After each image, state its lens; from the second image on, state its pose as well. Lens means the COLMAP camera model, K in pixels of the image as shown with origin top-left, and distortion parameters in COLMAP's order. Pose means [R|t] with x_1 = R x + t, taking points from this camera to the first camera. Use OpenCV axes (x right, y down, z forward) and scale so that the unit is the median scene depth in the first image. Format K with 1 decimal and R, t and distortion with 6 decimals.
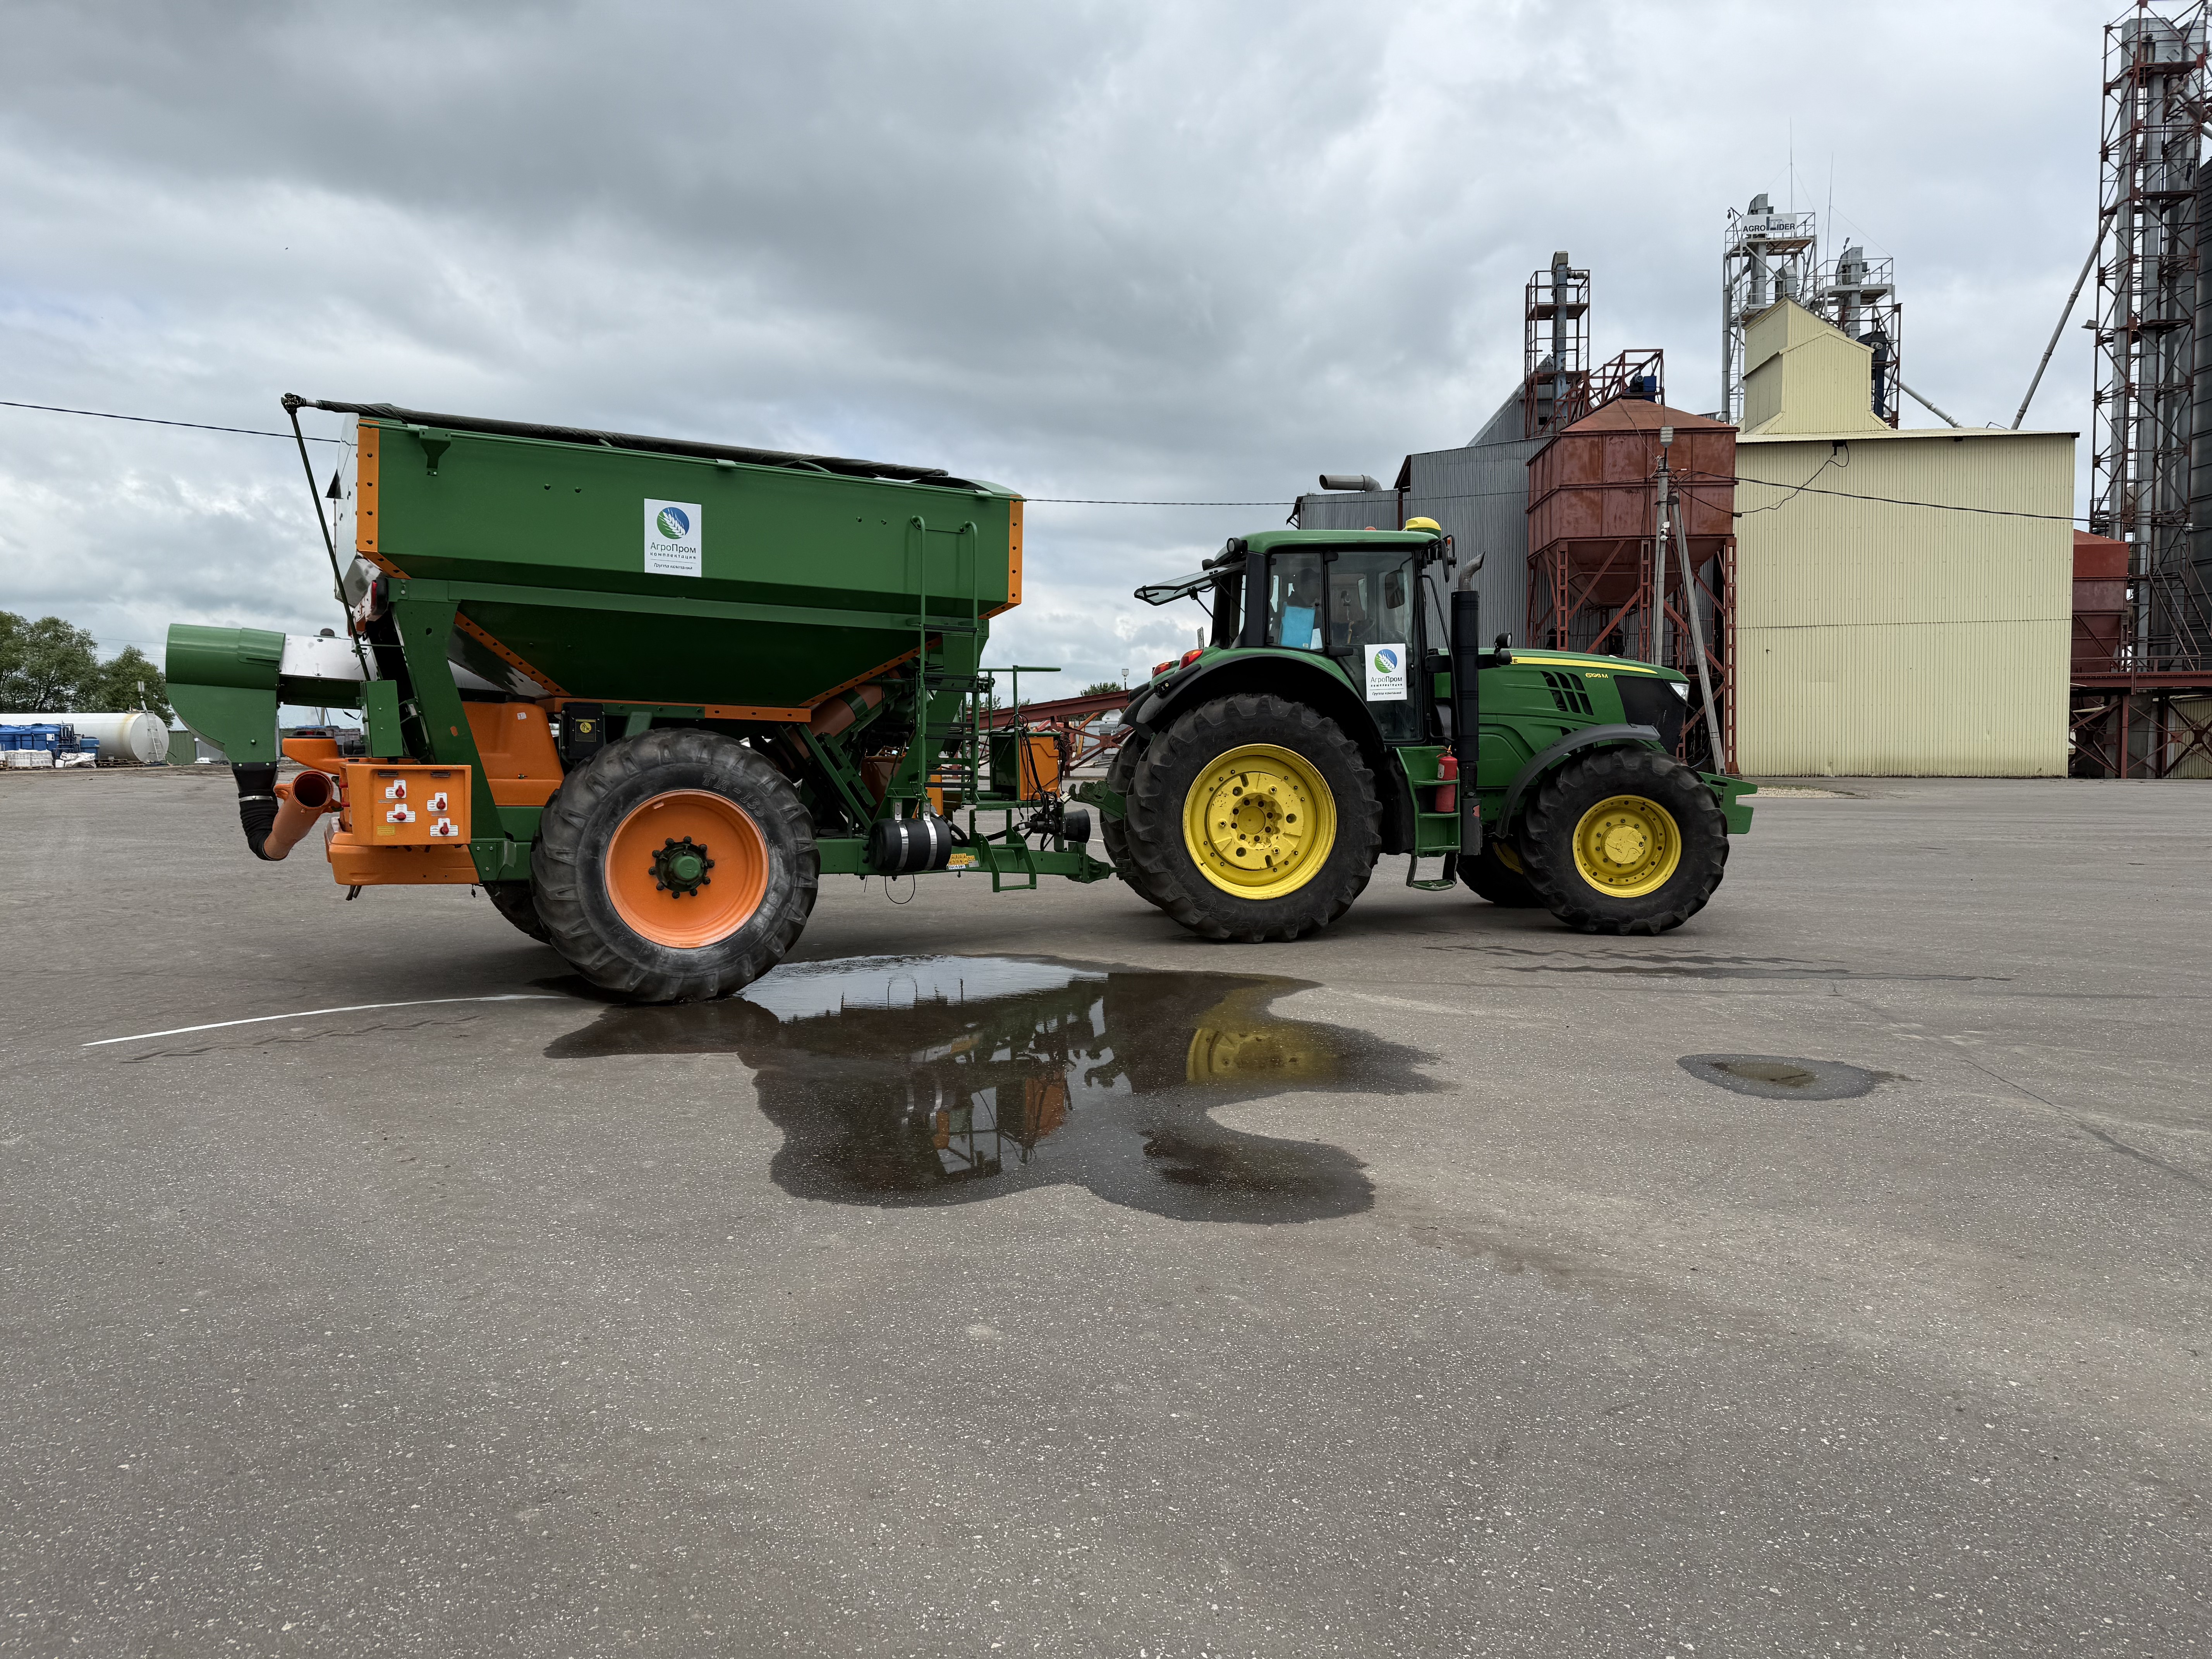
lens RADIAL K [[1522.7, 0, 1103.0], [0, 1522.7, 829.8], [0, 0, 1]] dist [-0.005261, 0.001709]
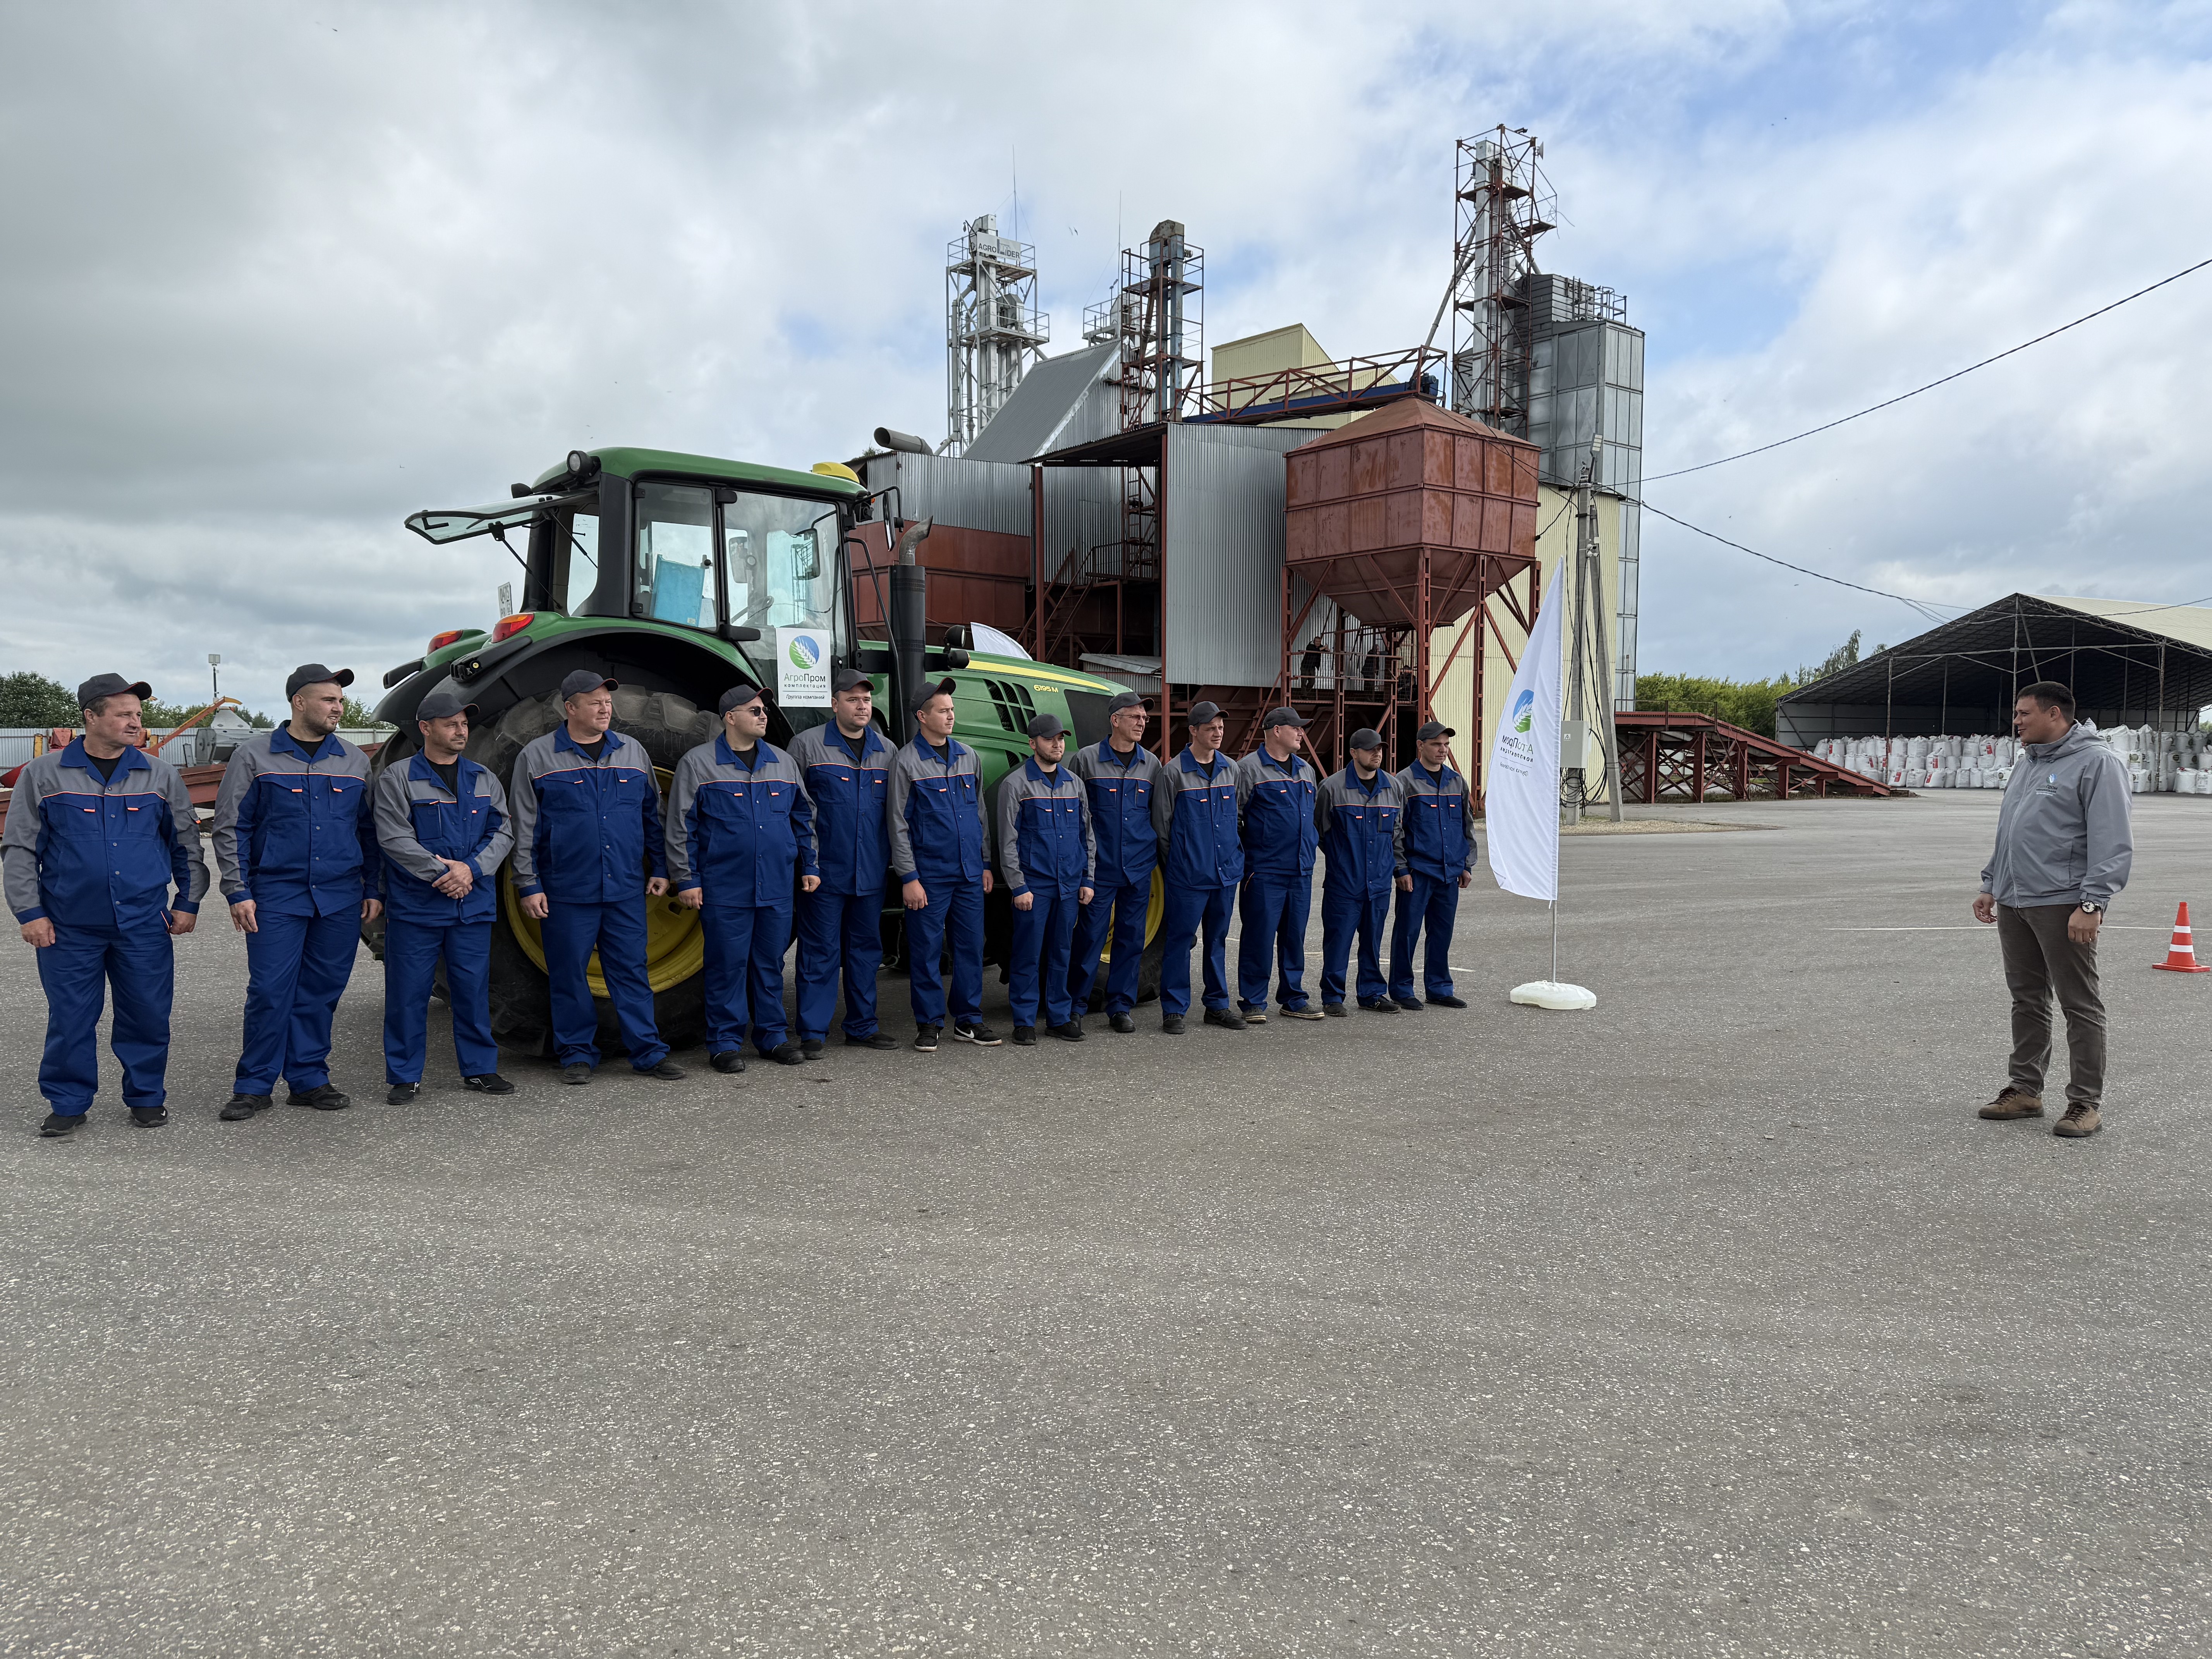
lens RADIAL K [[1522.7, 0, 1111.2], [0, 1522.7, 825.2], [0, 0, 1]] dist [-0.005261, 0.001709]
pose [[0.854366, 0.012624, 0.519519, -0.058439], [-0.010728, 0.999920, -0.006654, -0.025692], [-0.519561, 0.000112, 0.854433, 0.305088]]
